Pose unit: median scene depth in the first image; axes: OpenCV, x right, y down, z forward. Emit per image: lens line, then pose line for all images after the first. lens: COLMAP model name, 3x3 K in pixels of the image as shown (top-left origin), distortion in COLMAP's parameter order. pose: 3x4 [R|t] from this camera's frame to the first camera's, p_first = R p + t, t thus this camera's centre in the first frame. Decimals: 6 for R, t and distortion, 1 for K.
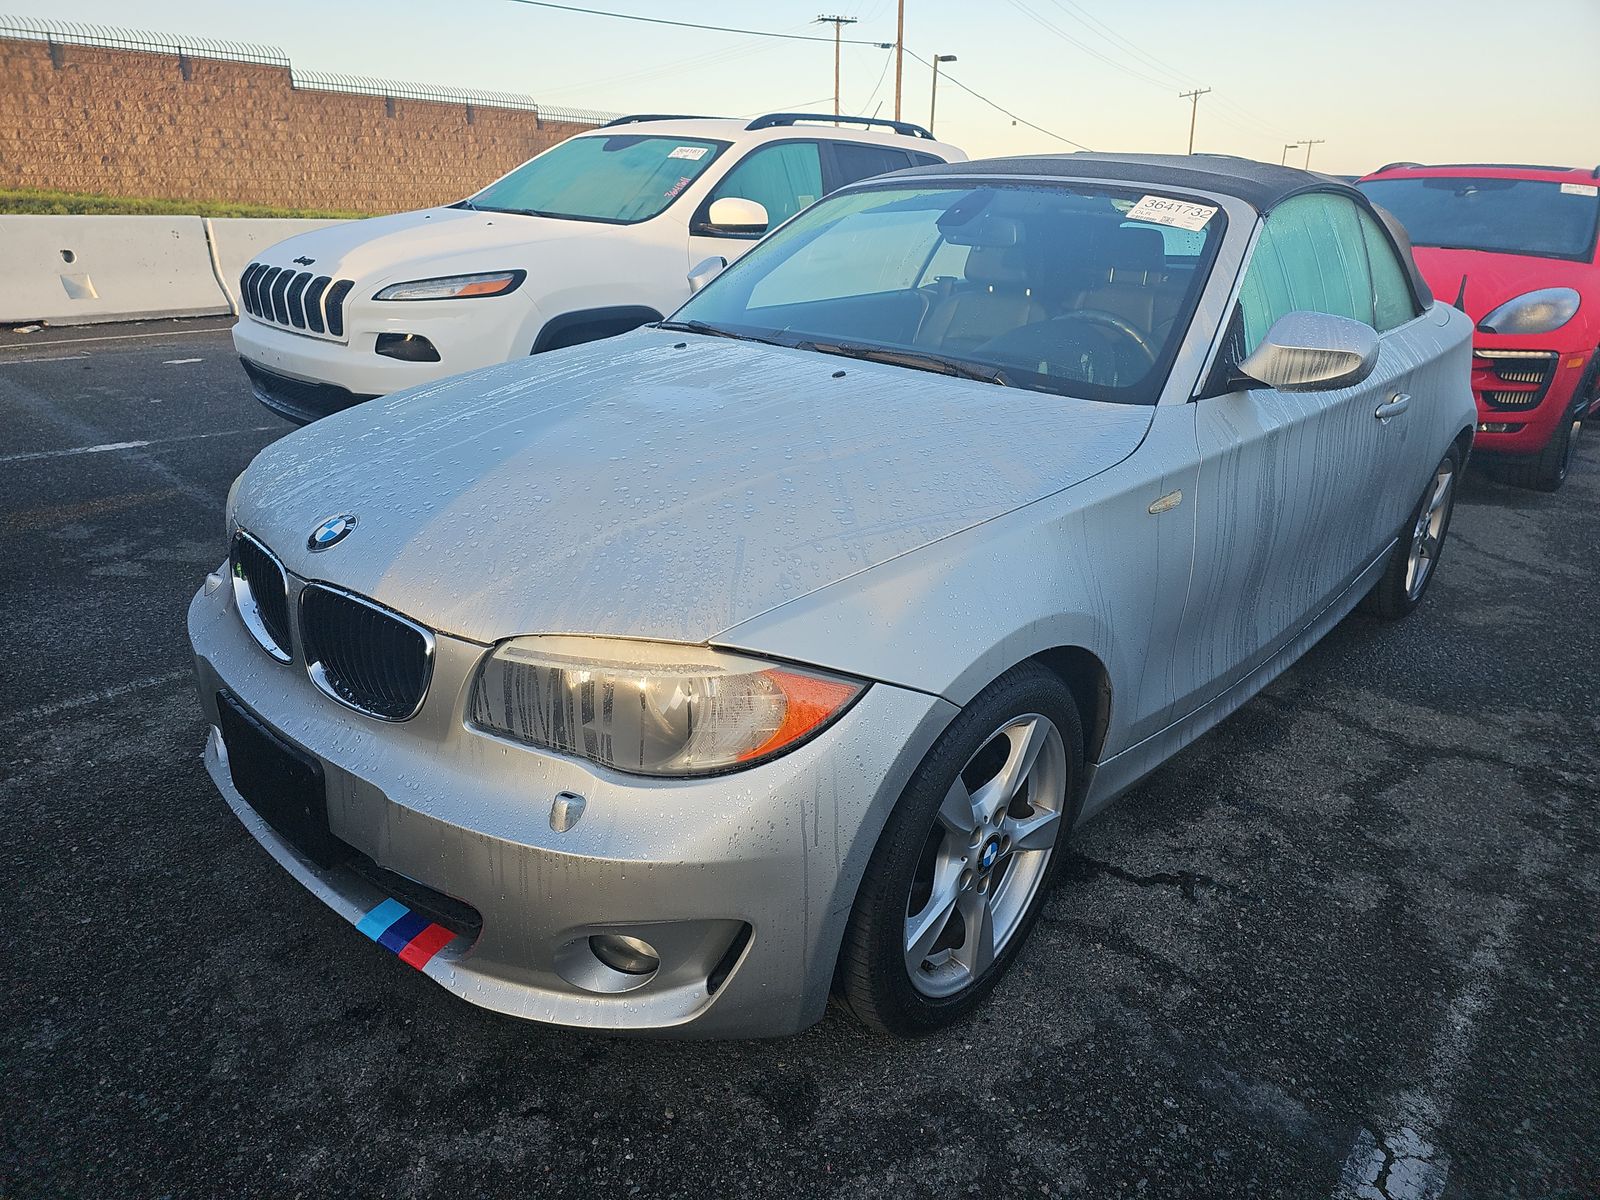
lens RADIAL K [[1058.9, 0, 784.9], [0, 1058.9, 599.2], [0, 0, 1]] dist [0.036580, -0.029749]
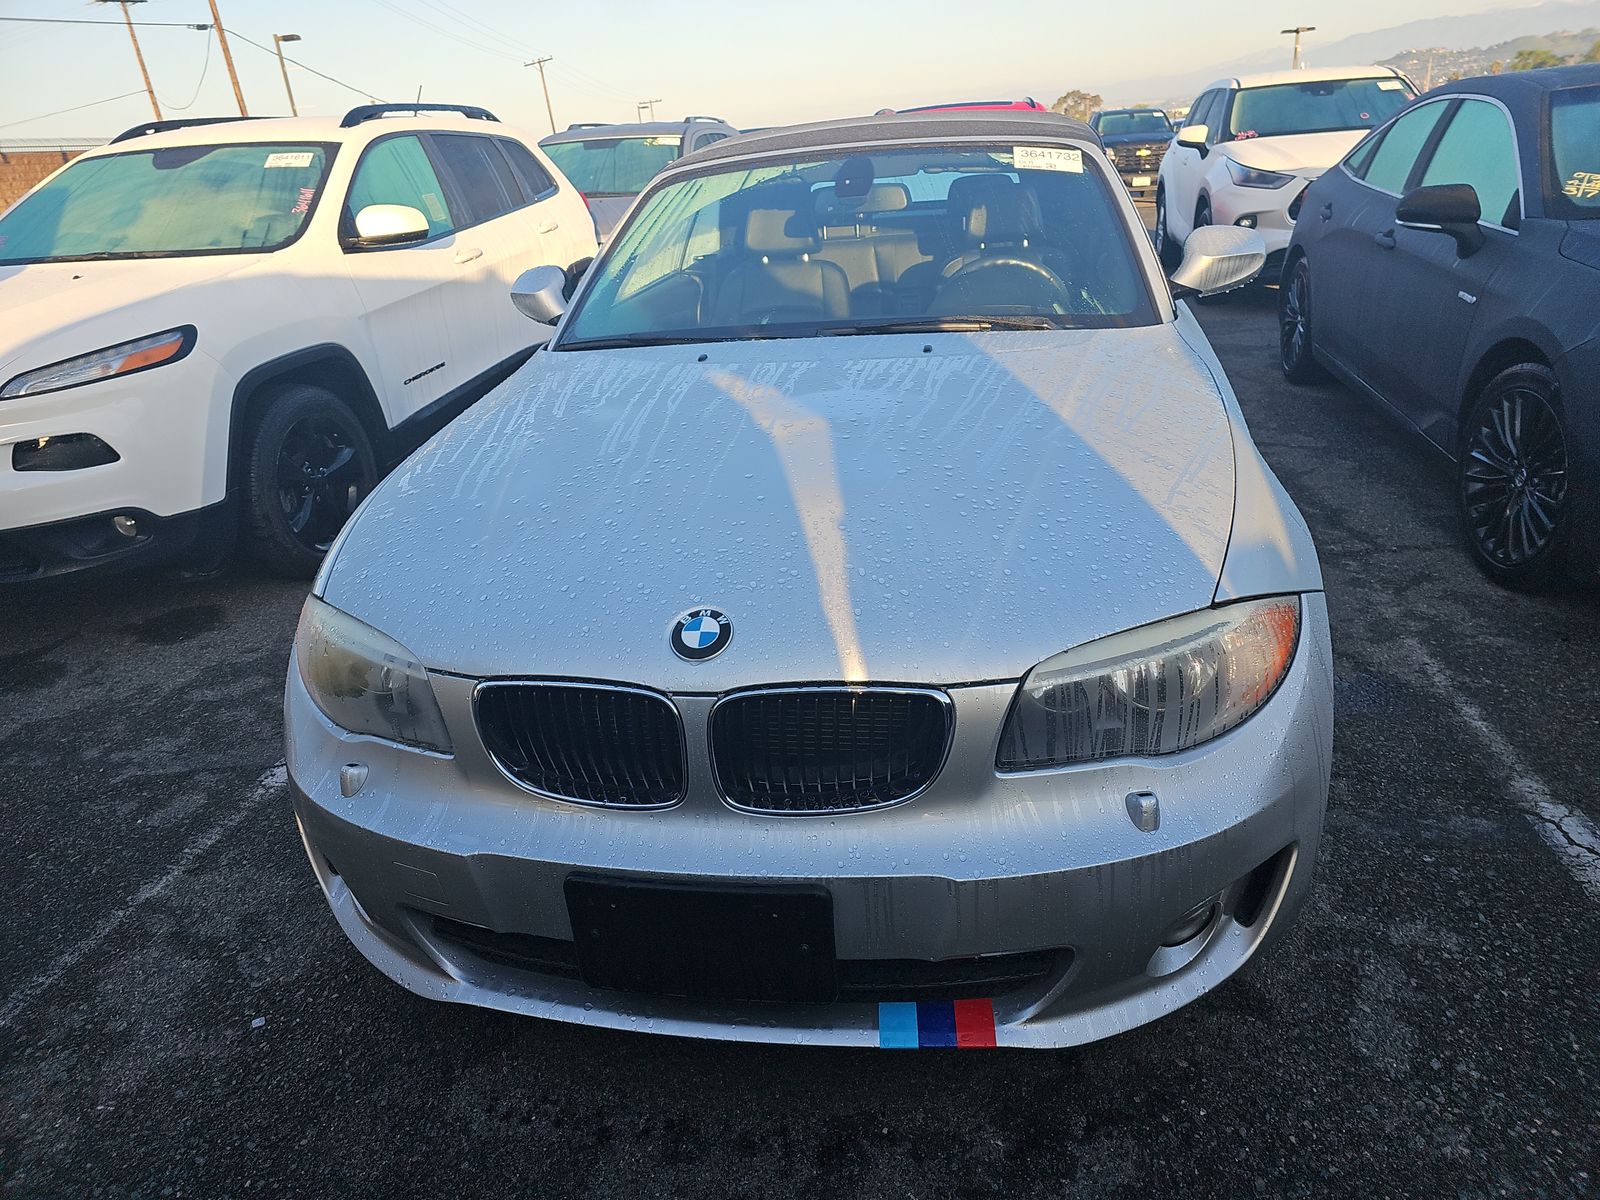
lens RADIAL K [[1058.9, 0, 803.2], [0, 1058.9, 599.2], [0, 0, 1]] dist [0.036580, -0.029749]
pose [[0.833748, -0.297476, 0.465158, -0.540570], [0.287523, 0.953131, 0.094187, -0.105885], [-0.471375, 0.055215, 0.880203, 0.167840]]
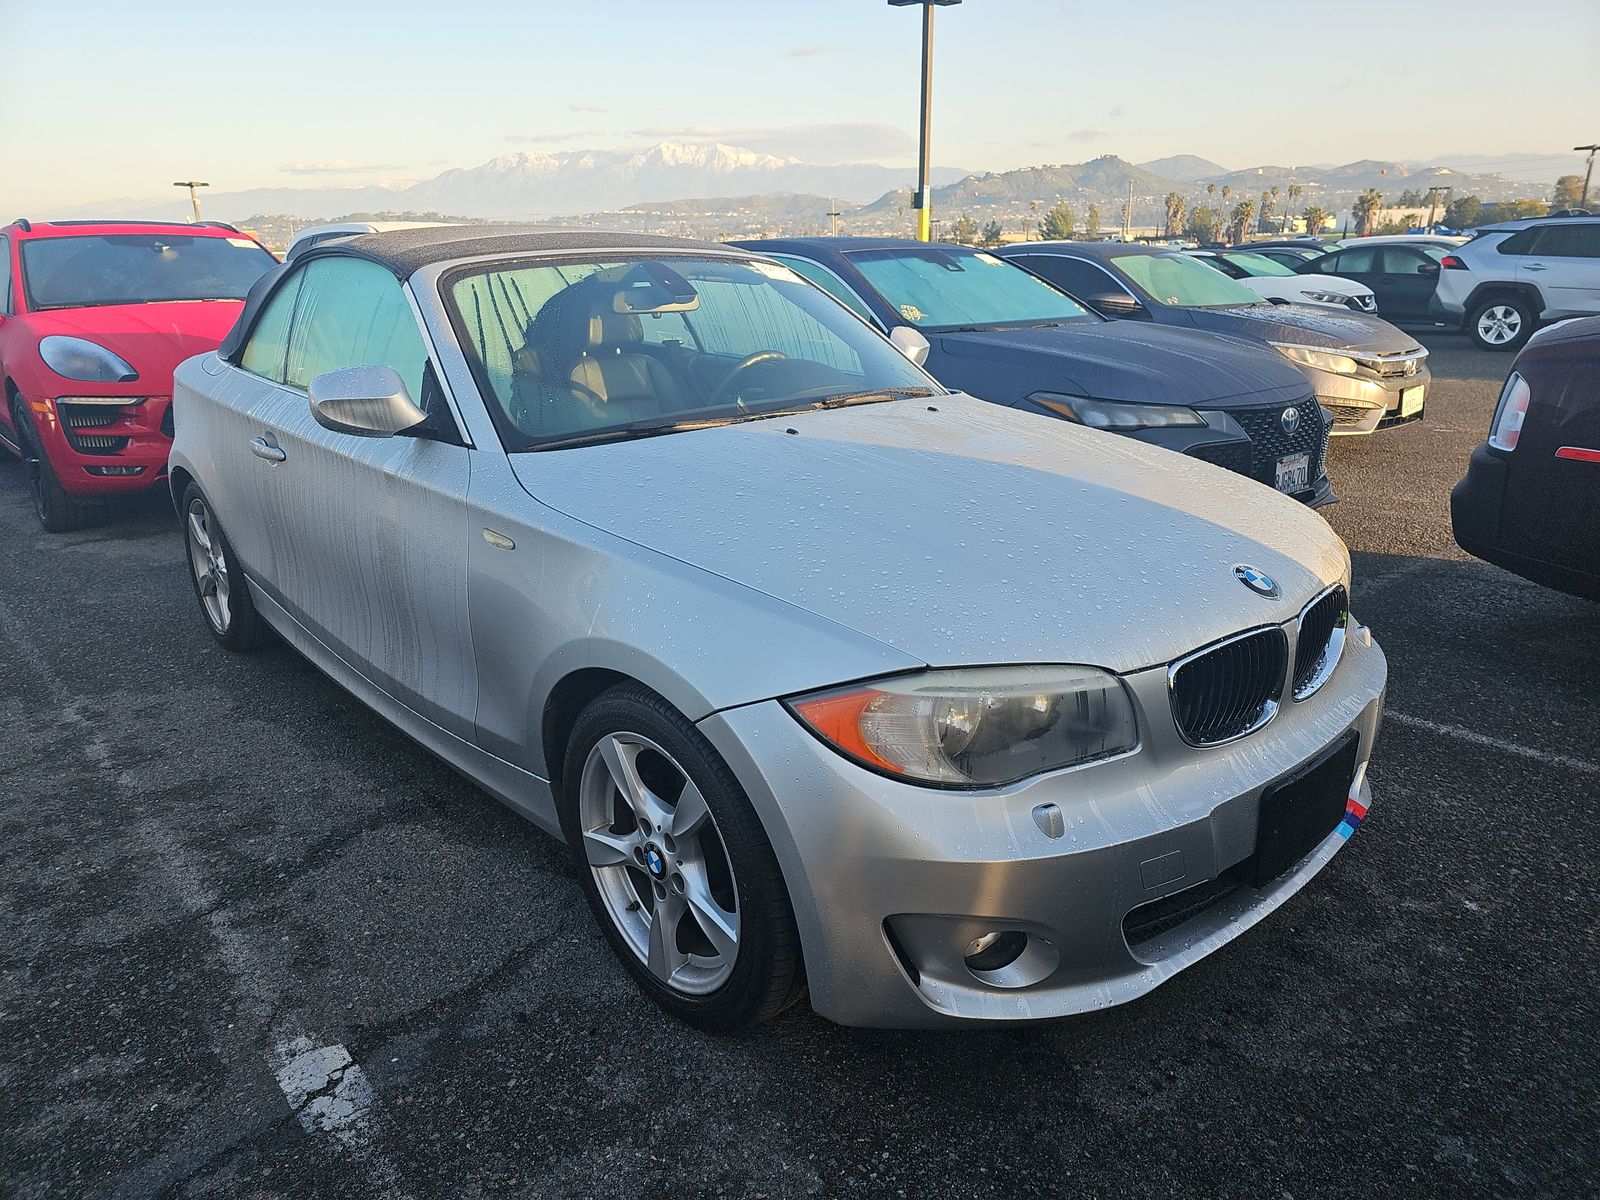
lens RADIAL K [[1058.9, 0, 799.5], [0, 1058.9, 600.6], [0, 0, 1]] dist [0.036580, -0.029749]
pose [[0.082846, -0.342215, 0.935962, -1.109355], [0.373237, 0.881489, 0.289261, -0.399512], [-0.924030, 0.325371, 0.200755, 0.894023]]
